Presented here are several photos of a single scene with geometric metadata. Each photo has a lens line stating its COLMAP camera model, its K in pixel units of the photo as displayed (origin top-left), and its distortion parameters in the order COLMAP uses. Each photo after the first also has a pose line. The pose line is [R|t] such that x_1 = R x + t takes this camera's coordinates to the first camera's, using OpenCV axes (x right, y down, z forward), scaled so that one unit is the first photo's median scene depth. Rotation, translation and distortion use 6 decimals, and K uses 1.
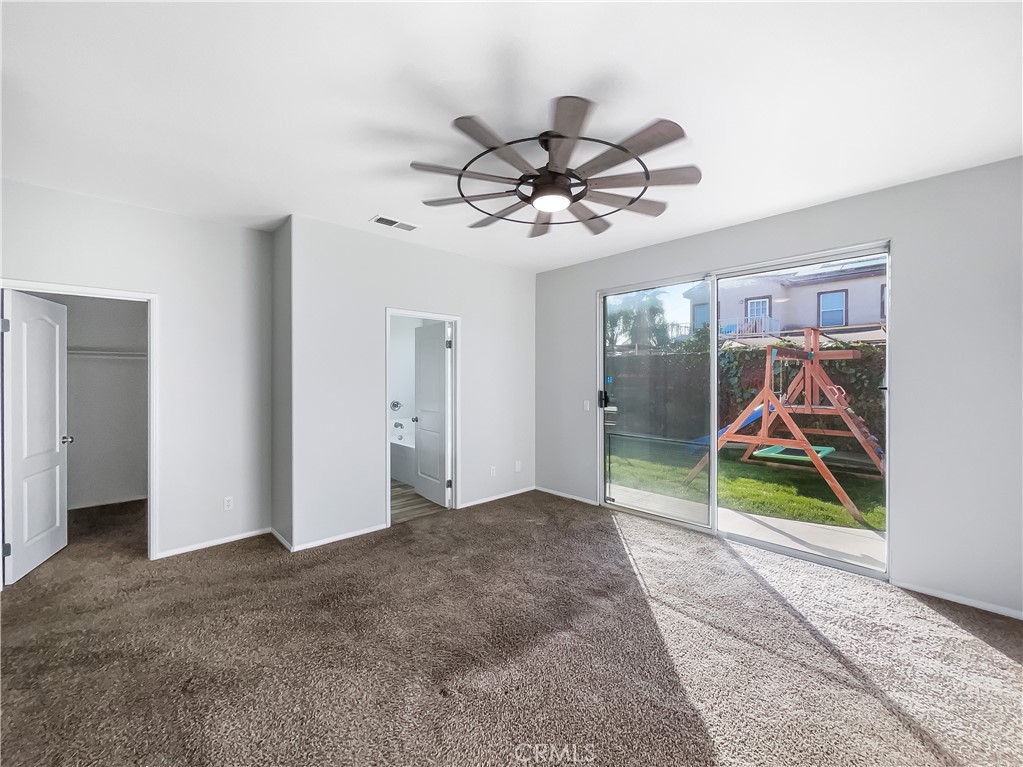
lens RADIAL K [[416.0, 0, 511.9], [0, 416.0, 378.9], [0, 0, 1]] dist [-0.000614, 0.000193]
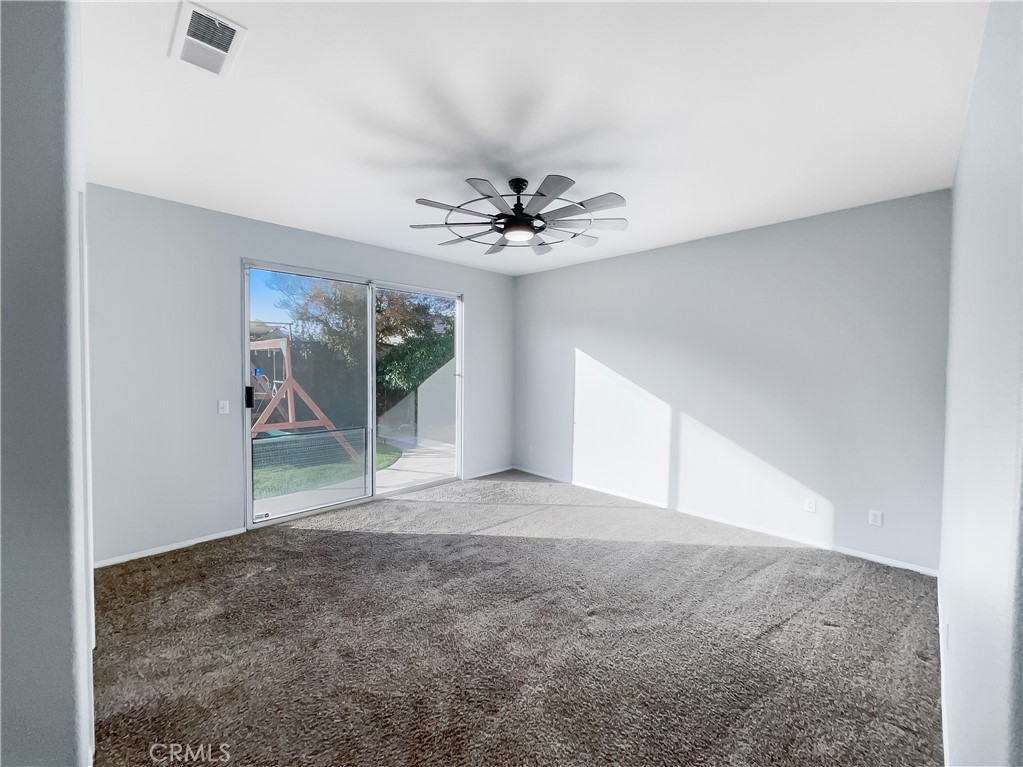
lens RADIAL K [[416.0, 0, 511.9], [0, 416.0, 378.9], [0, 0, 1]] dist [-0.000614, 0.000193]
pose [[-0.016717, -0.031887, 0.999352, -0.748416], [-0.001035, 0.999491, 0.031875, -0.014011], [-0.999860, -0.000502, -0.016741, 0.656837]]
